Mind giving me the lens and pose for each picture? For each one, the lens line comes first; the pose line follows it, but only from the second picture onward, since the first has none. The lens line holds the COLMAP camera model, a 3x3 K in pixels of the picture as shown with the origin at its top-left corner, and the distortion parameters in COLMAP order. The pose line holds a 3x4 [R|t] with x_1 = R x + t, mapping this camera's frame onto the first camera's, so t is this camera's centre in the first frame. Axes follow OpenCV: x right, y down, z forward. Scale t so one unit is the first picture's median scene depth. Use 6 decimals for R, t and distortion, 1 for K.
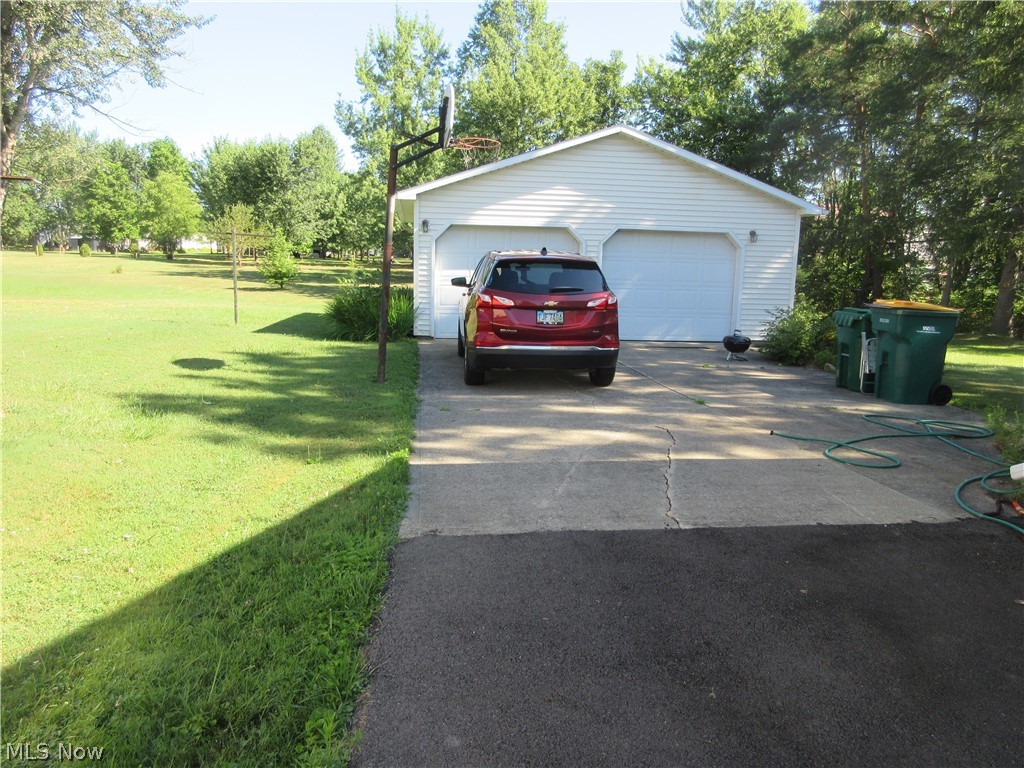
lens RADIAL K [[774.6, 0, 509.1], [0, 774.6, 381.2], [0, 0, 1]] dist [0.036318, 0.002399]
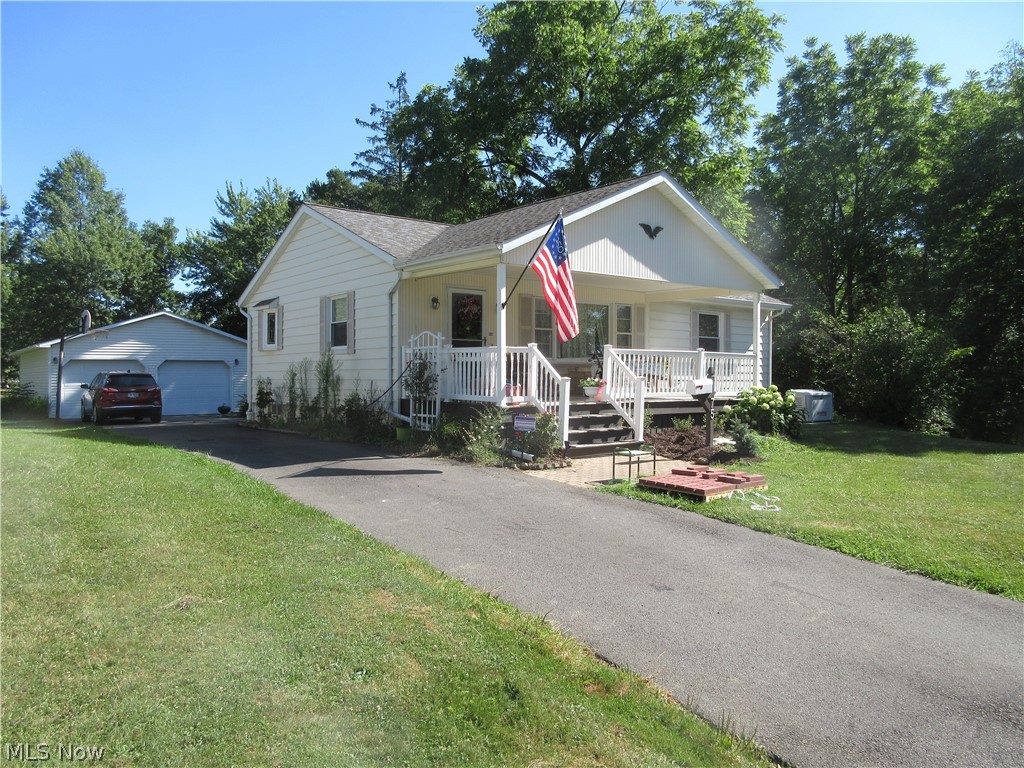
lens RADIAL K [[774.6, 0, 510.2], [0, 774.6, 387.4], [0, 0, 1]] dist [0.036318, 0.002399]
pose [[0.866710, -0.038521, 0.497322, -0.036473], [0.108202, 0.987793, -0.112059, 0.076640], [-0.486935, 0.150934, 0.860299, -0.450968]]
